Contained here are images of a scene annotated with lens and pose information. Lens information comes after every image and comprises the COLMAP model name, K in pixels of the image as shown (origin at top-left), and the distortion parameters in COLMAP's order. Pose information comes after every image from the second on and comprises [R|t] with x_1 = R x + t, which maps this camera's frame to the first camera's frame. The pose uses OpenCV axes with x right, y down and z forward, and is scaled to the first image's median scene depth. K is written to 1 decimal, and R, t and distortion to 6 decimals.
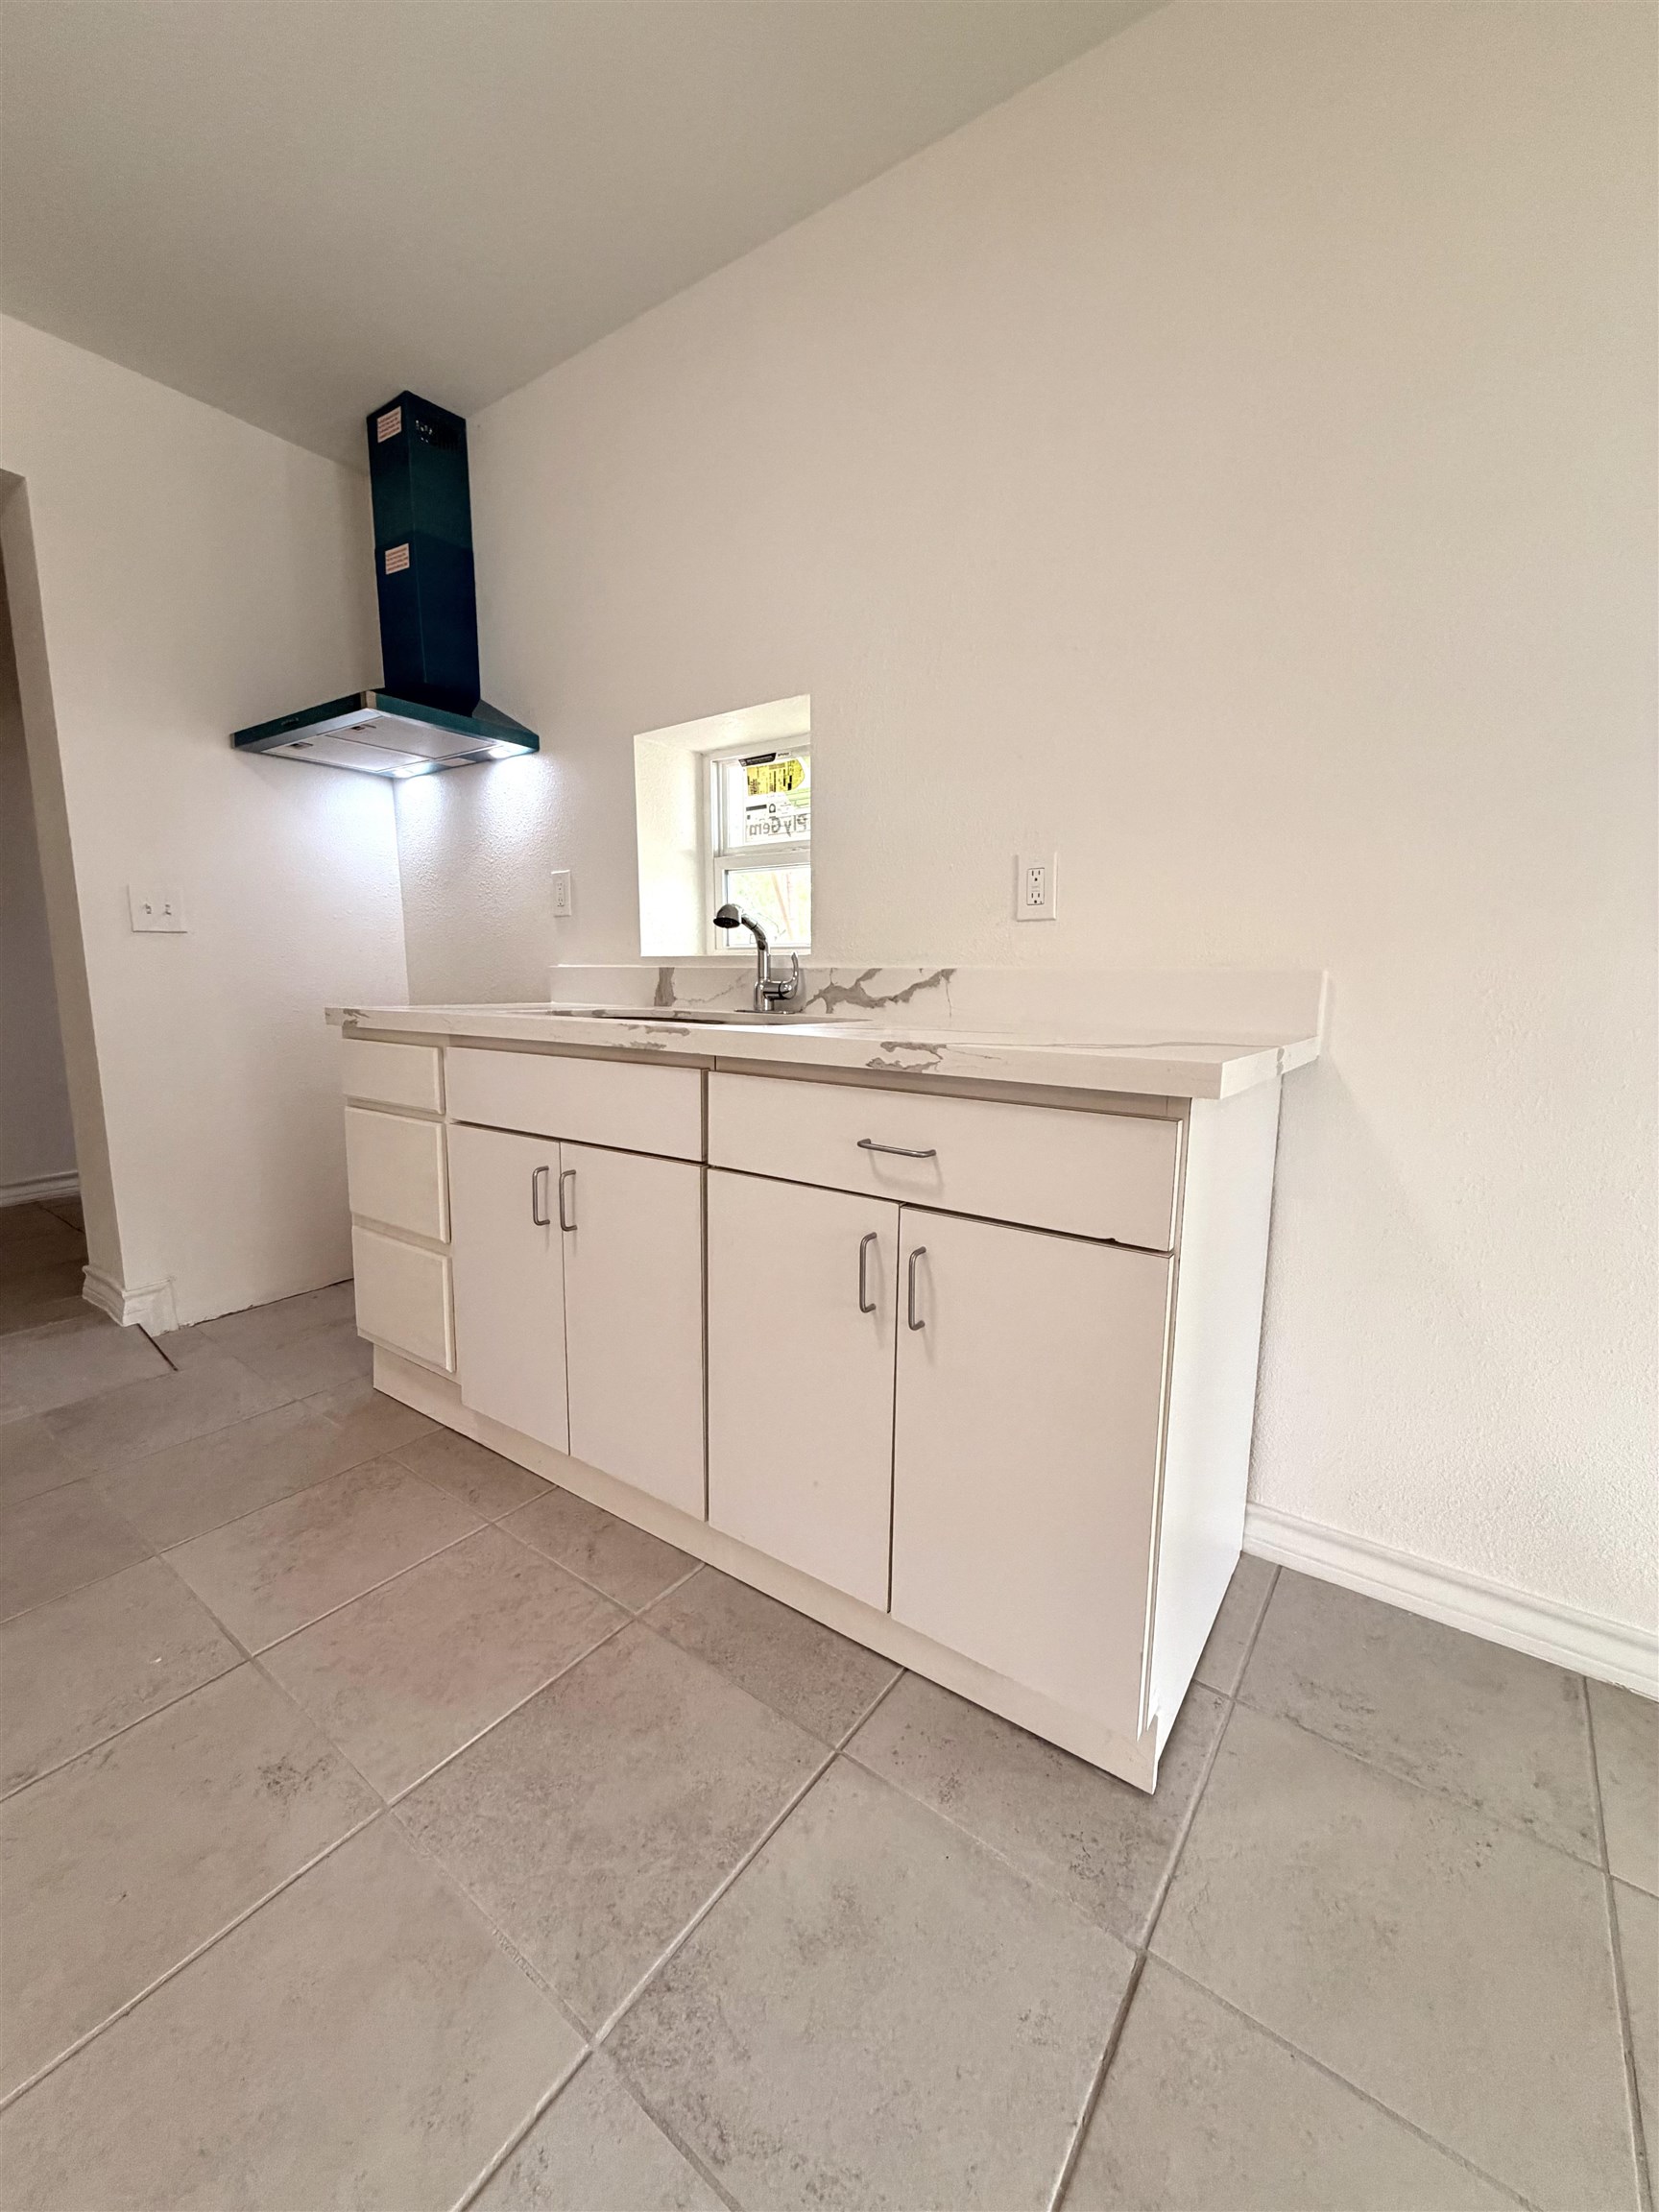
lens RADIAL K [[881.5, 0, 828.7], [0, 881.5, 1099.2], [0, 0, 1]] dist [0.001040, -0.000361]
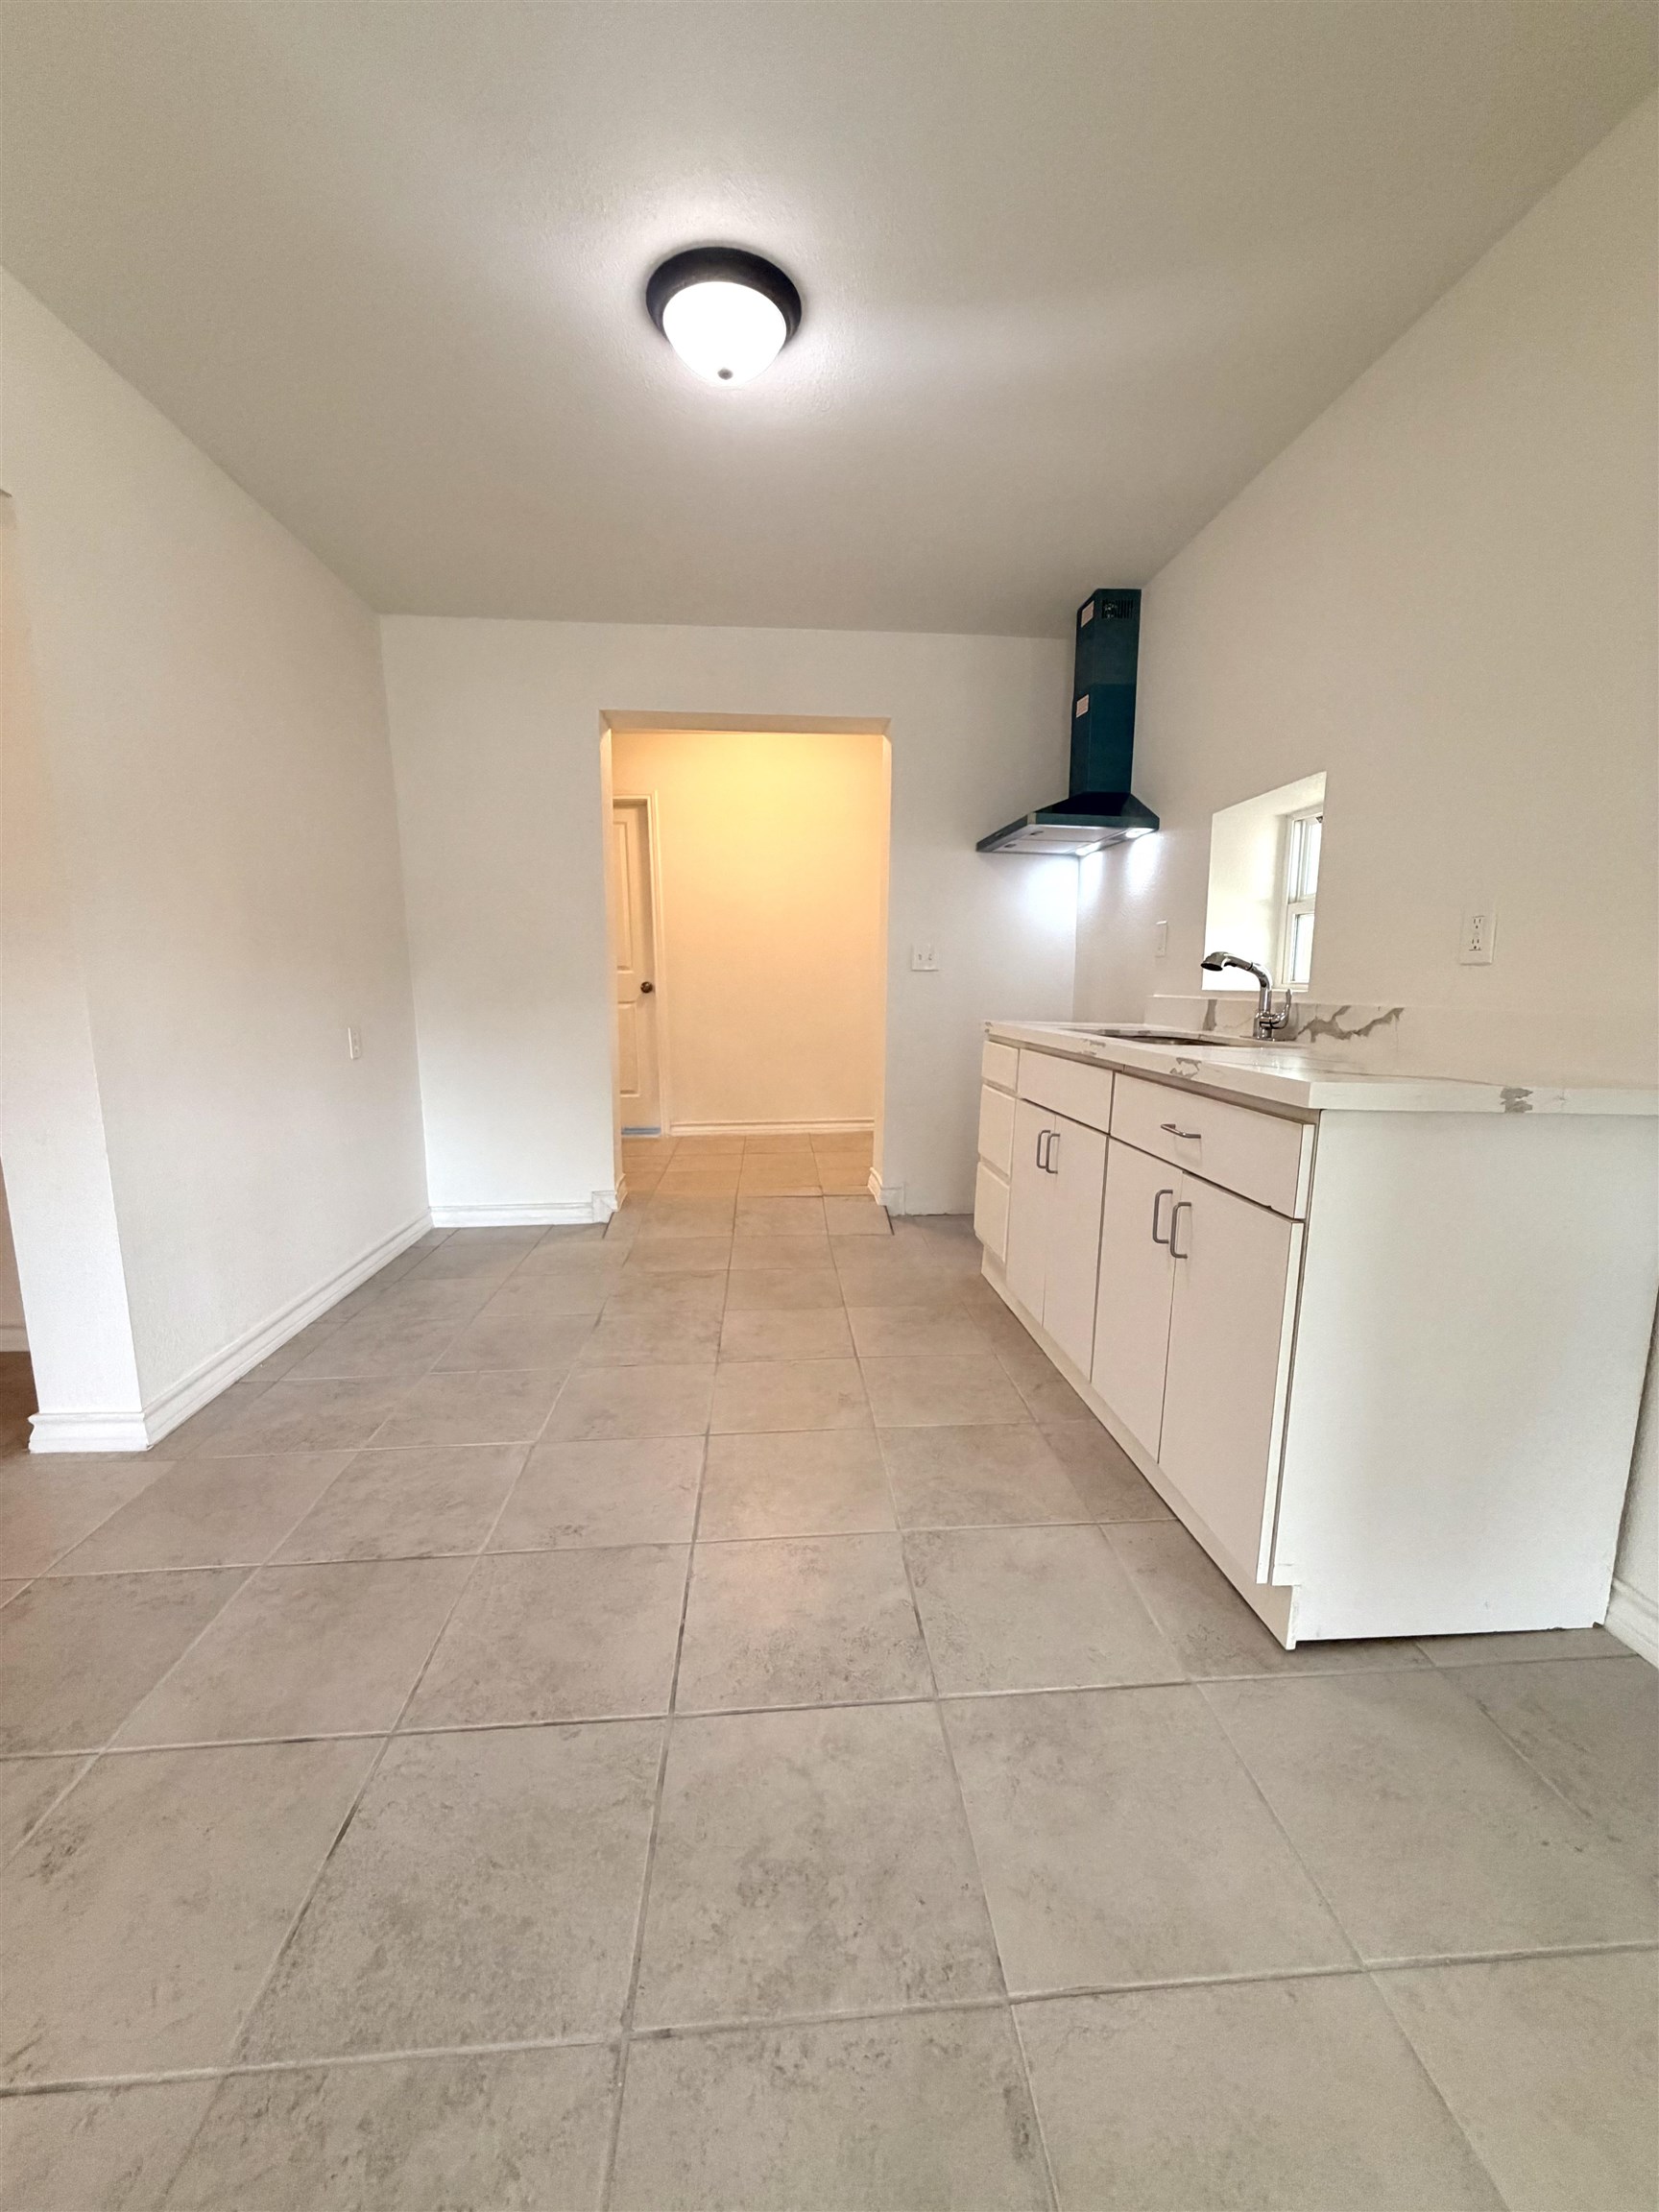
lens RADIAL K [[881.5, 0, 828.7], [0, 881.5, 1099.2], [0, 0, 1]] dist [0.001040, -0.000361]
pose [[0.650702, 0.106134, -0.751880, 0.464924], [-0.122268, 0.991908, 0.034201, 0.014582], [0.749425, 0.069676, 0.658413, -0.233938]]
